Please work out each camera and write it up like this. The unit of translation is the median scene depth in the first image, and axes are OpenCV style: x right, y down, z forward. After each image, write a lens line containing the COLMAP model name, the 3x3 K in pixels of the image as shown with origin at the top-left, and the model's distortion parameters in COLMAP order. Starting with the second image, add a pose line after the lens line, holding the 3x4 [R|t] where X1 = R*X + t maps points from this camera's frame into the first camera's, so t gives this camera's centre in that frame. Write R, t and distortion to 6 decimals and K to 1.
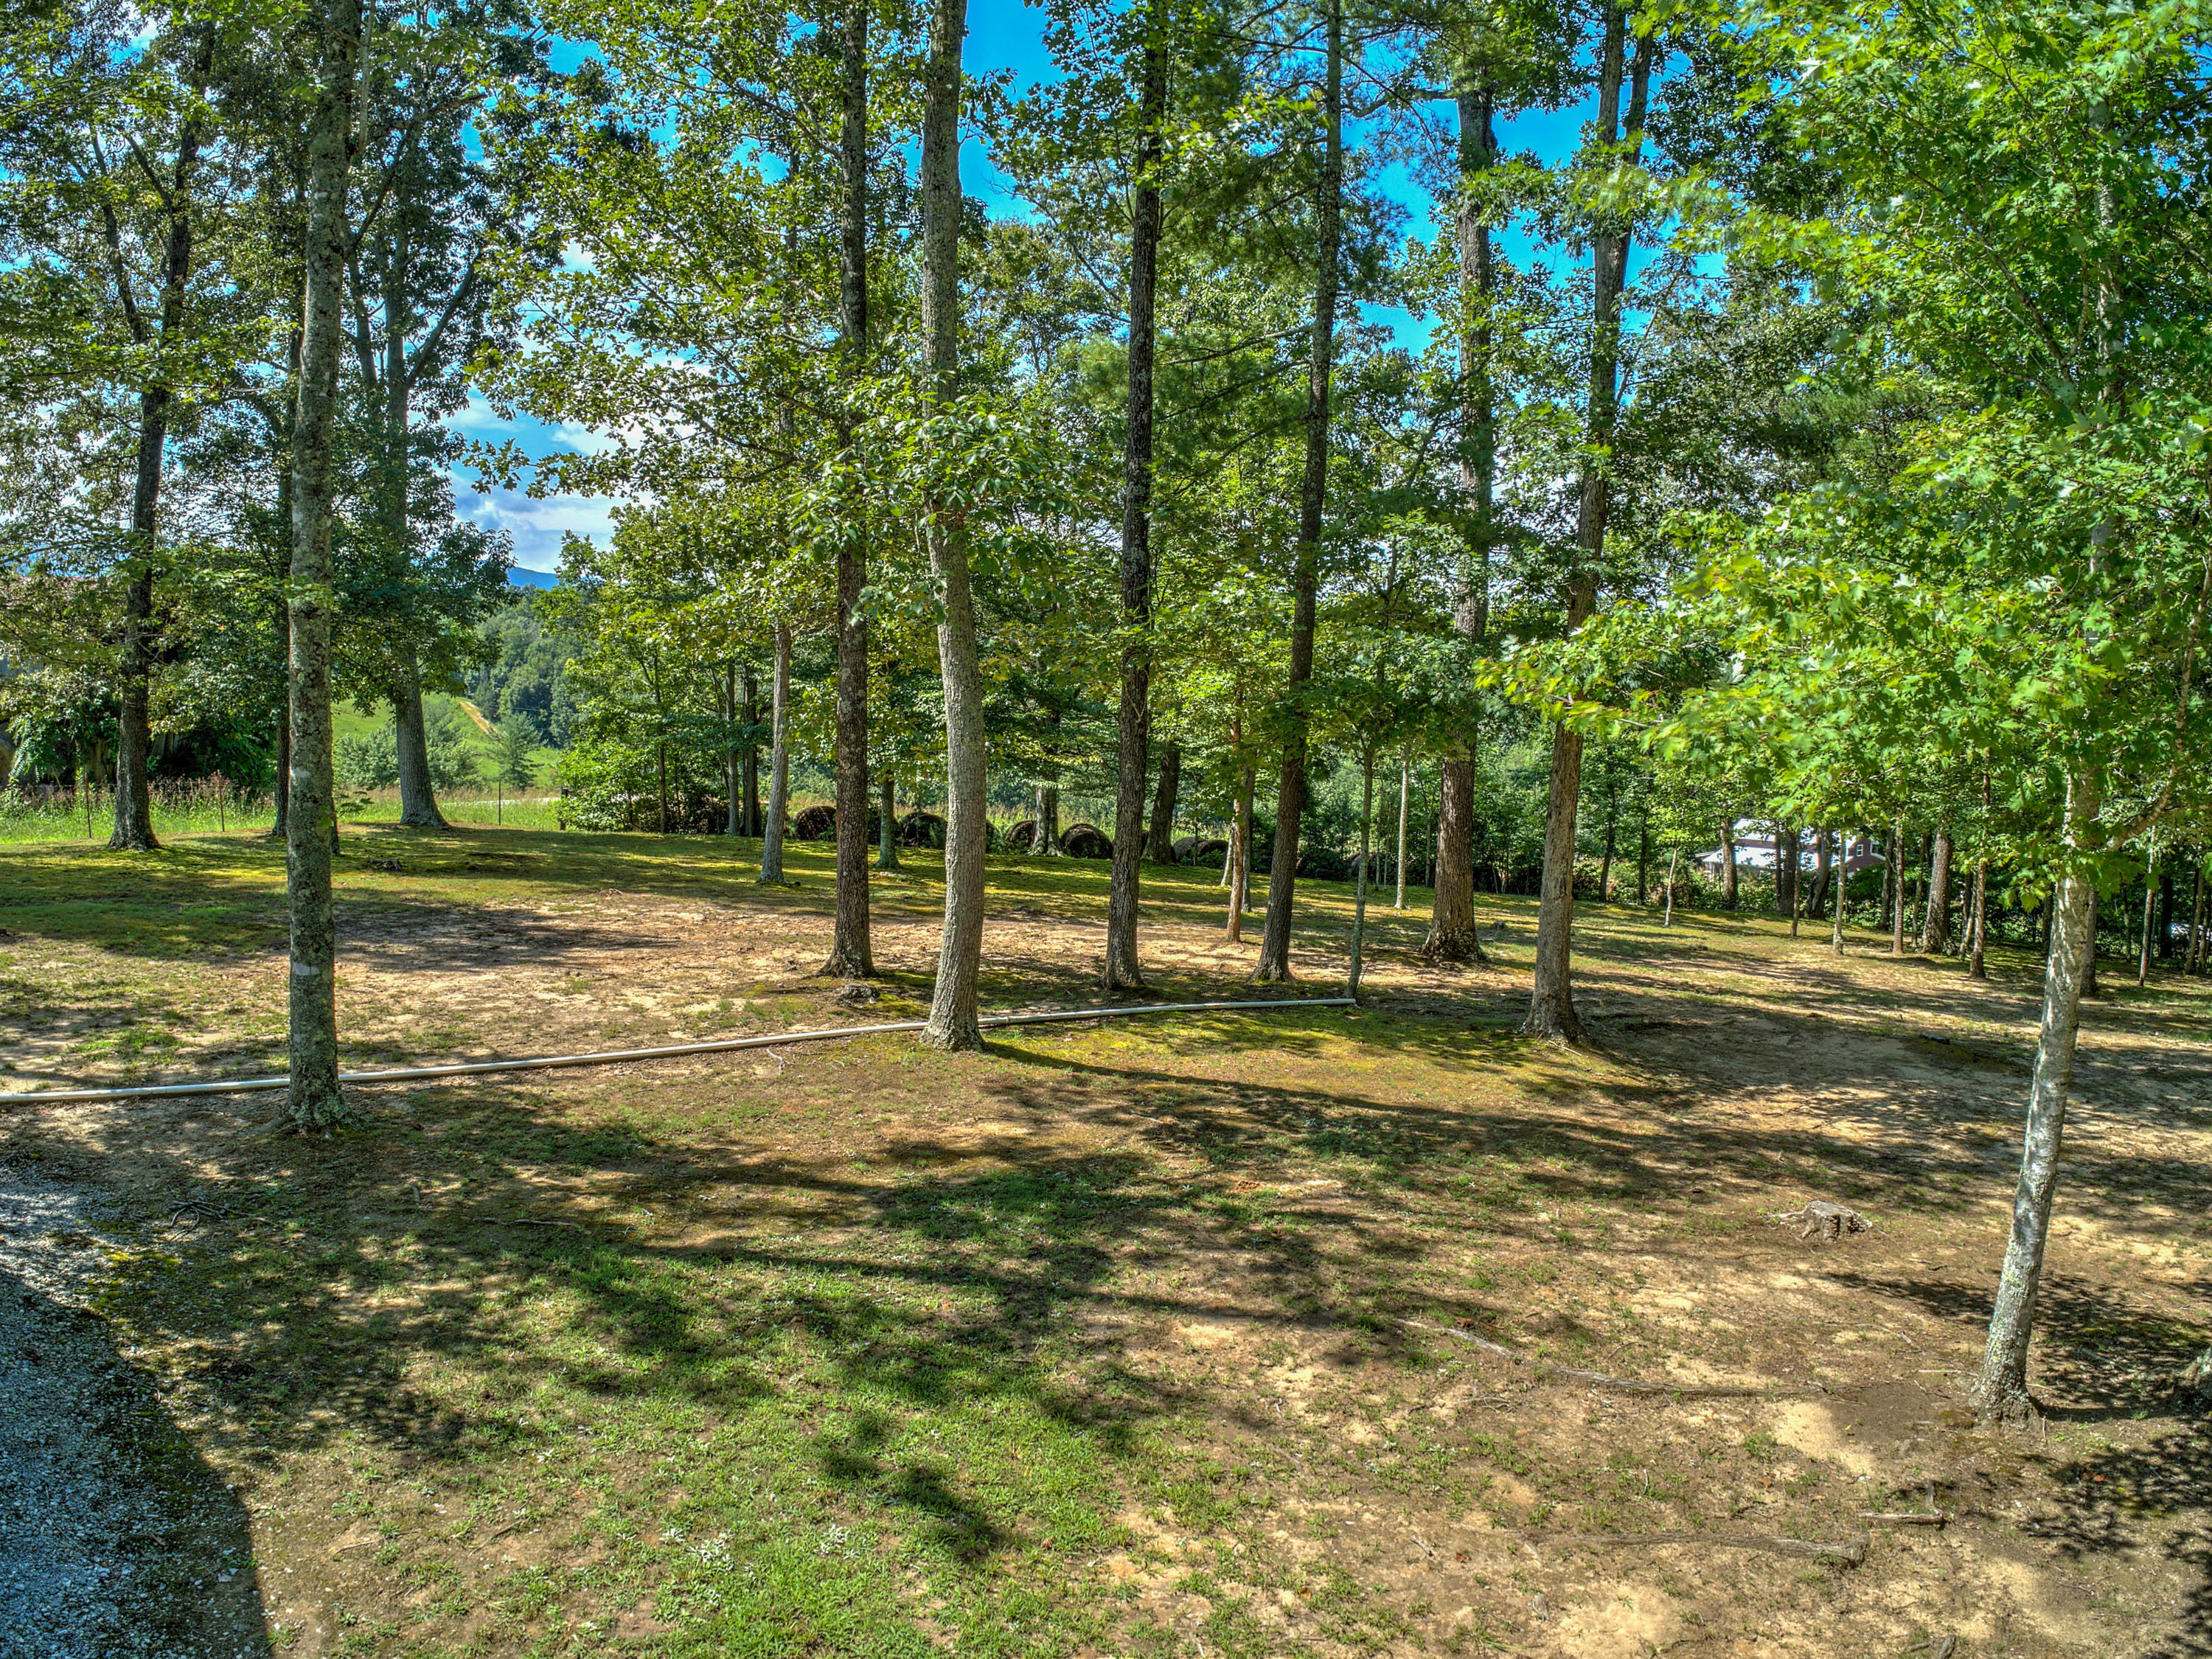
lens RADIAL K [[1572.3, 0, 1106.0], [0, 1572.3, 829.5], [0, 0, 1]] dist [-0.067377, -0.101961]
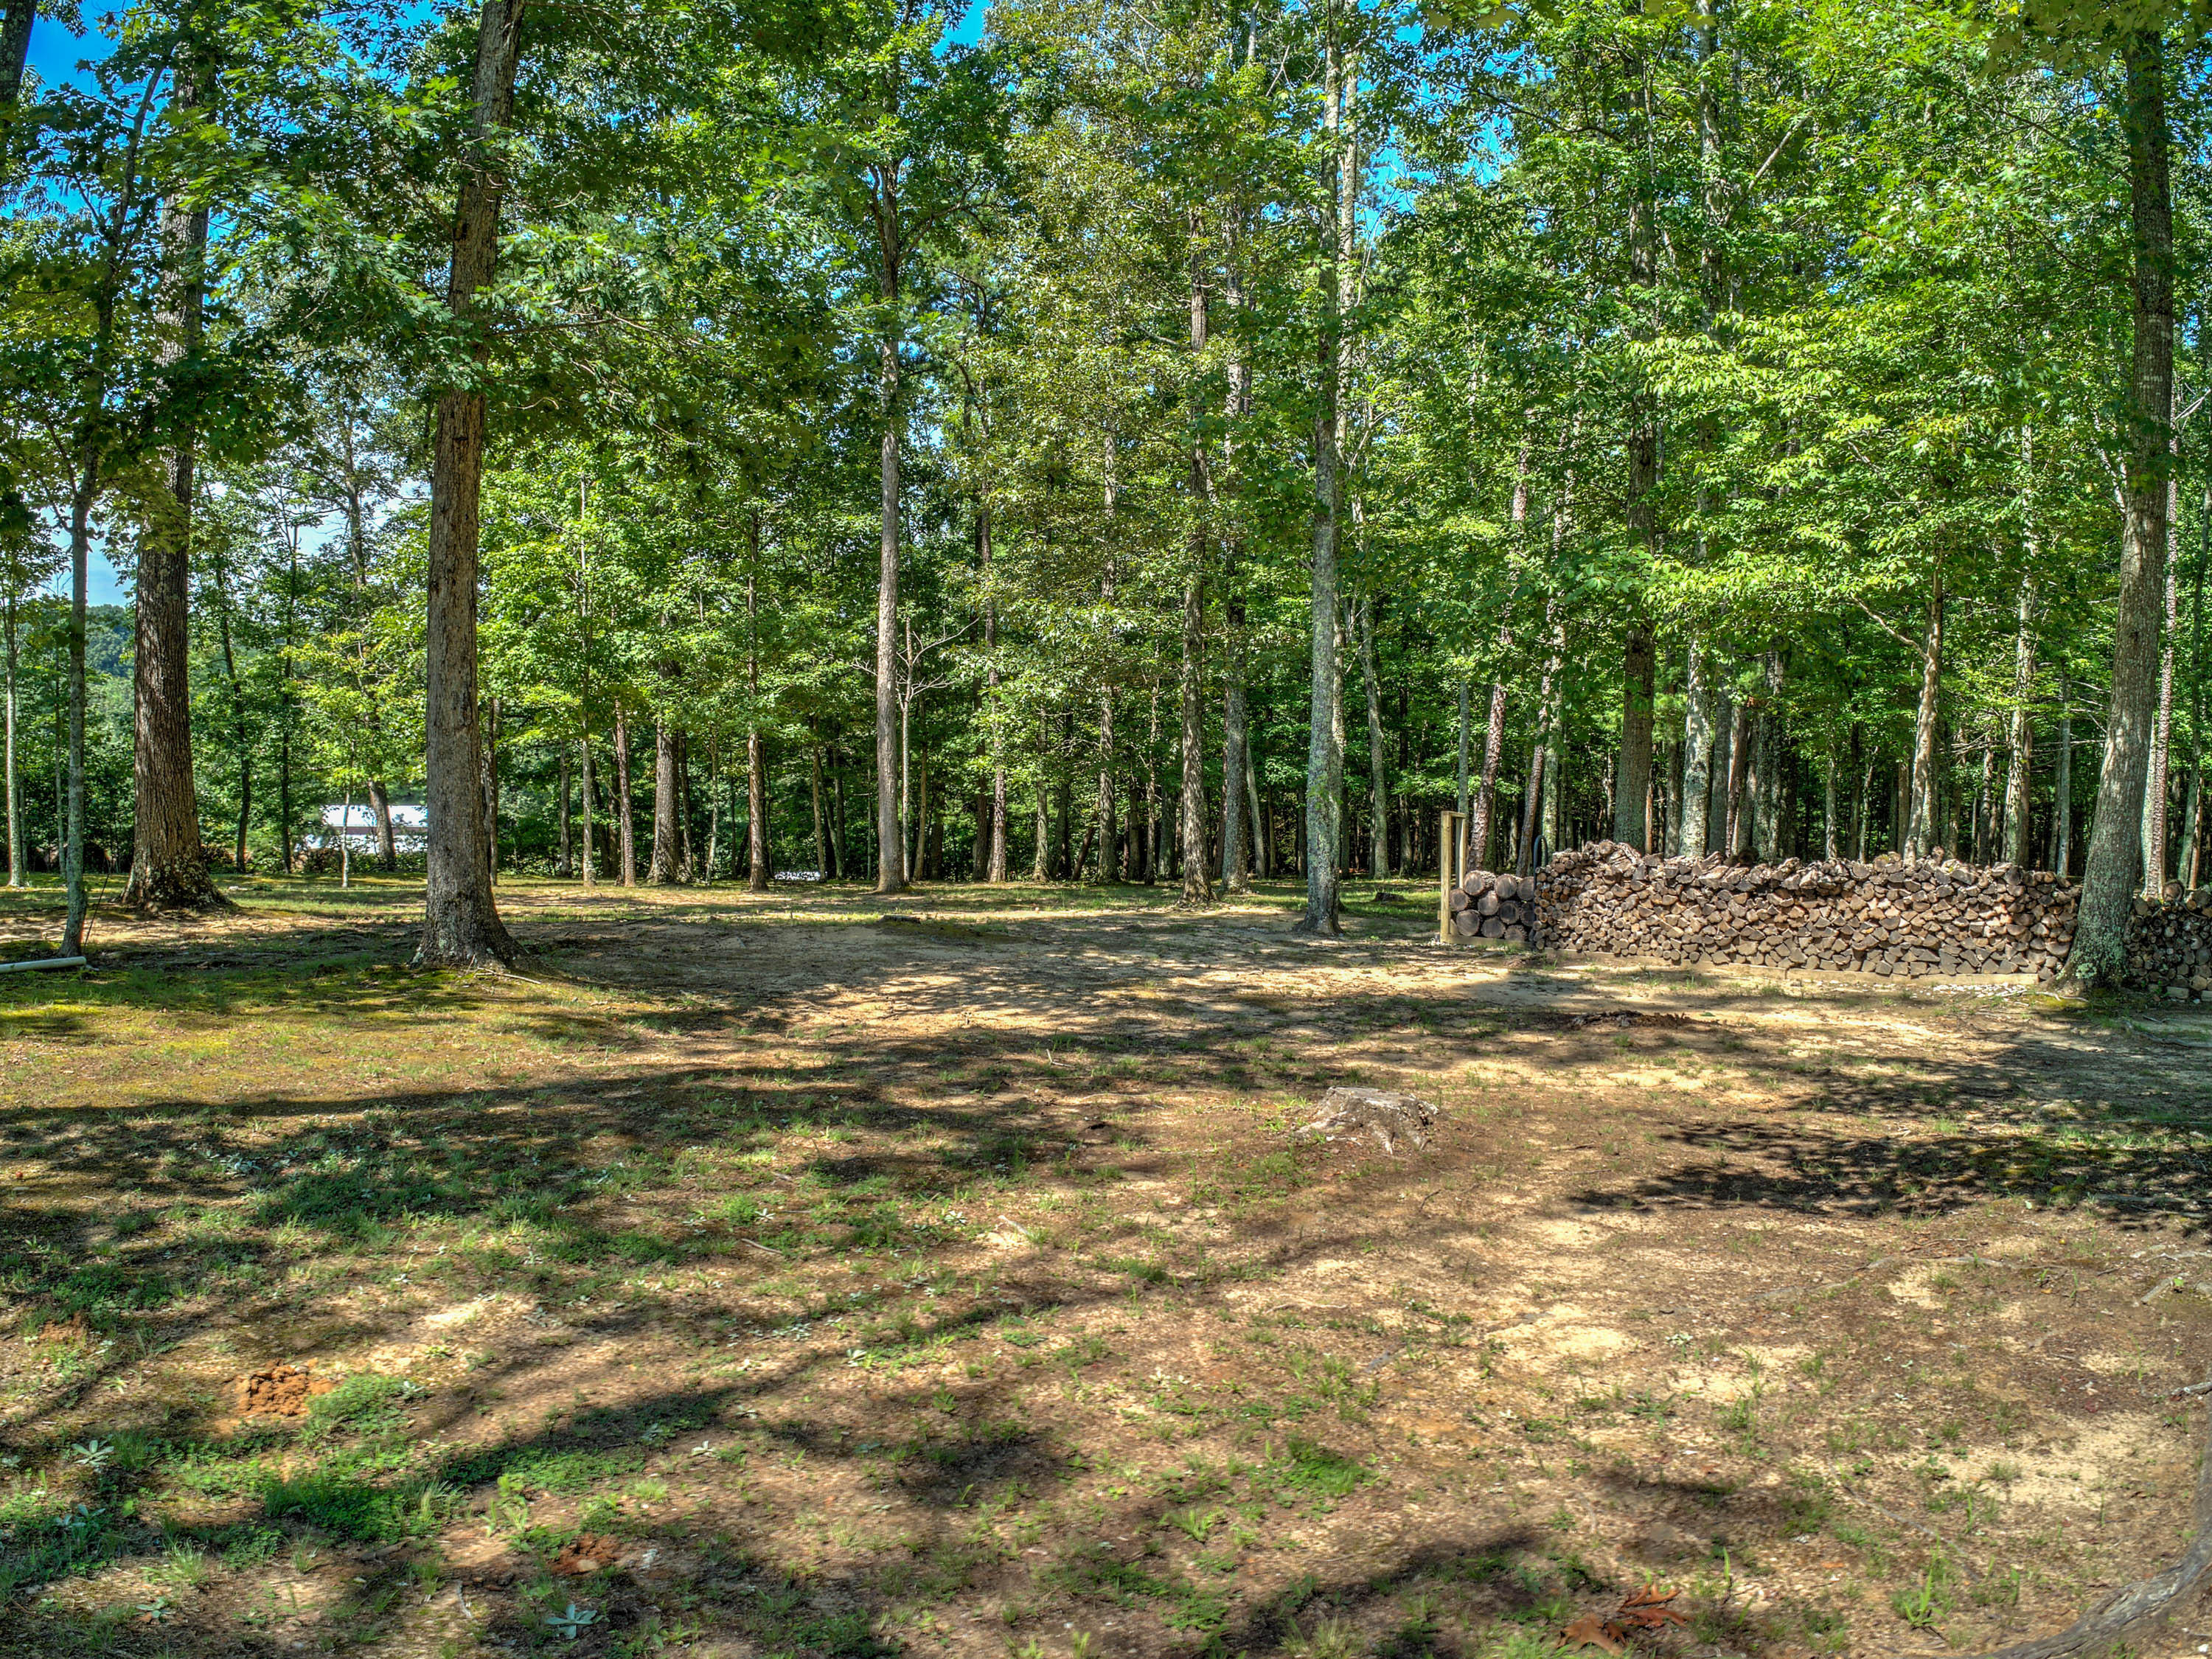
lens RADIAL K [[1572.3, 0, 1106.0], [0, 1572.3, 829.5], [0, 0, 1]] dist [-0.067377, -0.101961]
pose [[0.633597, -0.066185, 0.770827, -0.018845], [0.065115, 0.997361, 0.032113, 0.132243], [-0.770919, 0.029846, 0.636234, 0.738964]]
